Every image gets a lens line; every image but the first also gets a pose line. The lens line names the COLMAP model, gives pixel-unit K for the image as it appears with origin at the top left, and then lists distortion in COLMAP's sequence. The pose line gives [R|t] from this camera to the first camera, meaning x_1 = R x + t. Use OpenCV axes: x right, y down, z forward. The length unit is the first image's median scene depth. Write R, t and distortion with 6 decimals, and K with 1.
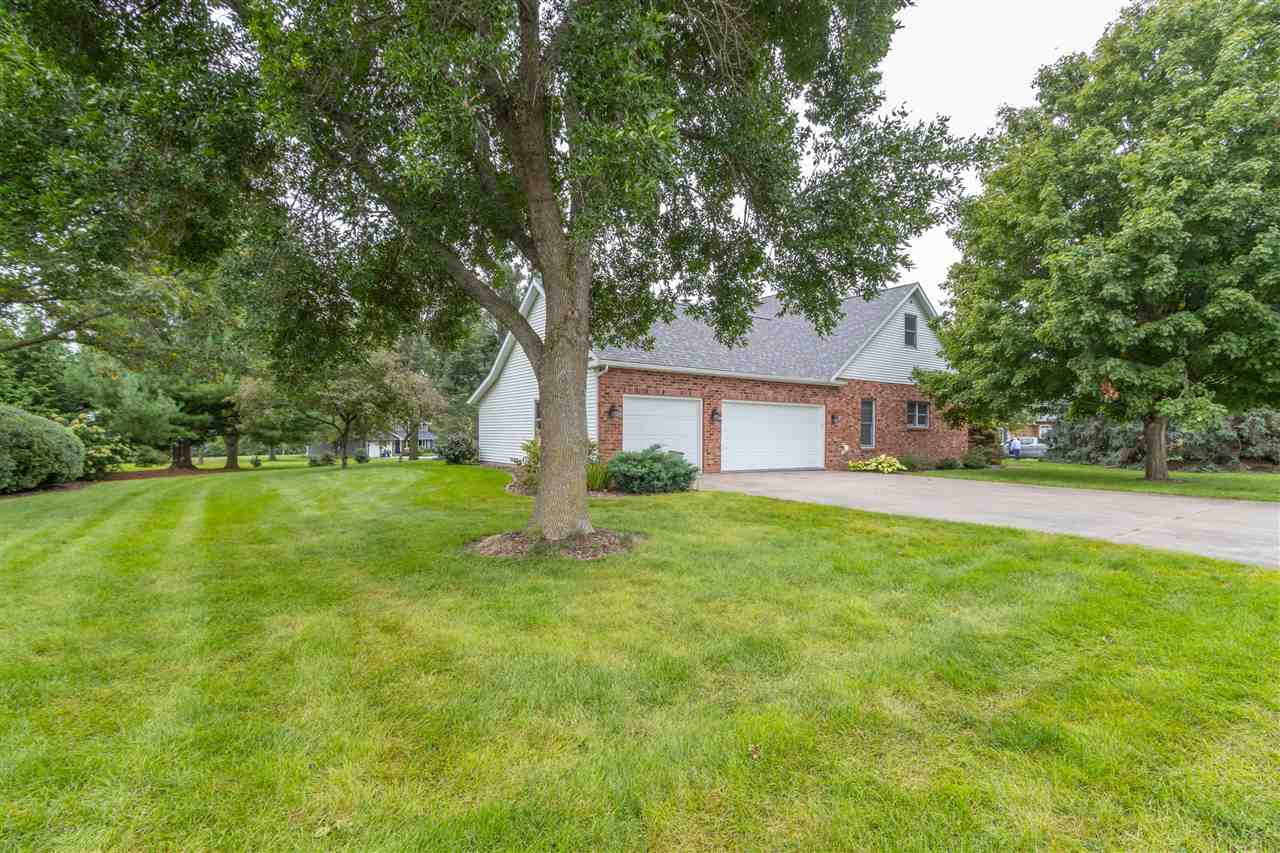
lens RADIAL K [[587.8, 0, 640.0], [0, 587.8, 426.5], [0, 0, 1]] dist [-0.000725, 0.000013]
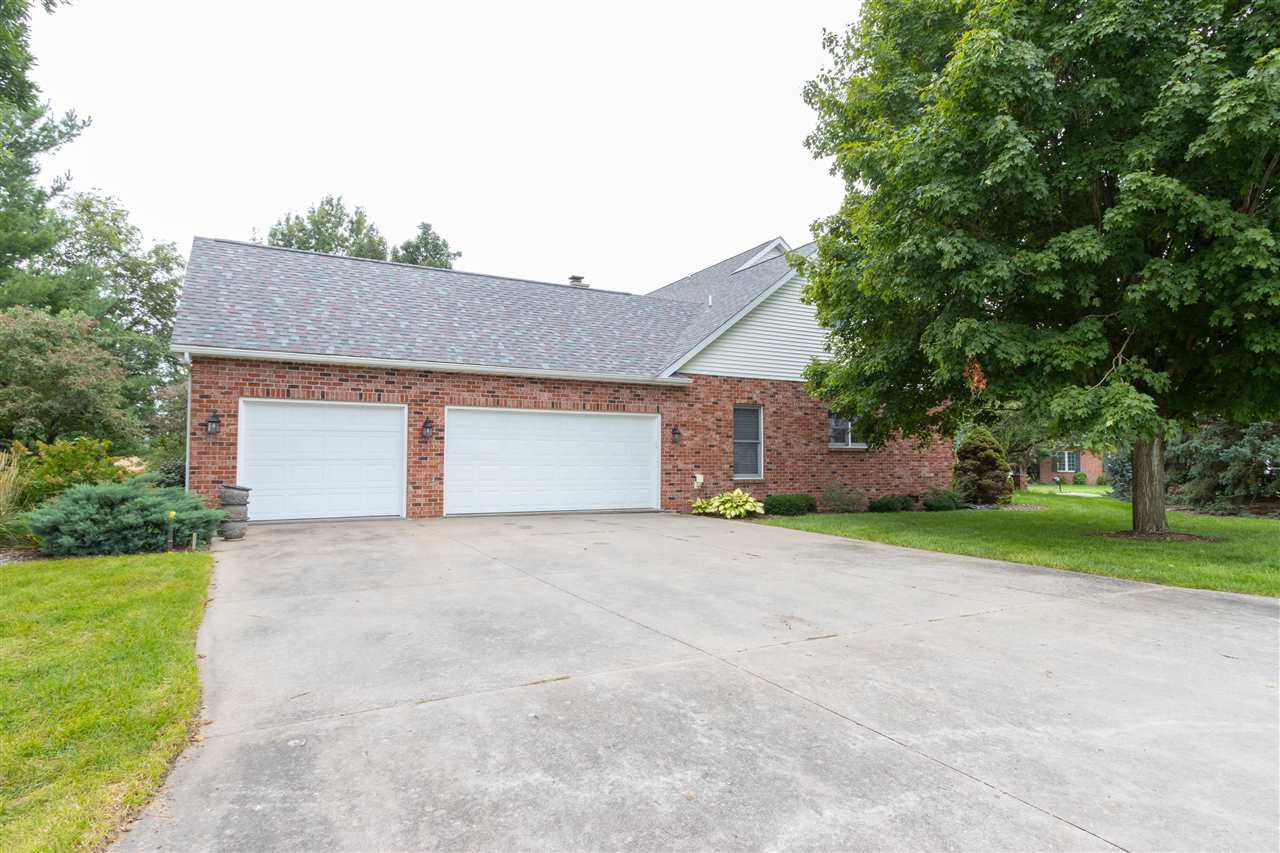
lens RADIAL K [[713.0, 0, 640.0], [0, 713.0, 426.5], [0, 0, 1]] dist [0.002475, 0.000516]
pose [[0.991843, -0.010320, -0.127047, 0.460450], [0.005494, 0.999252, -0.038276, 0.009412], [0.127347, 0.037266, 0.991158, 0.229481]]
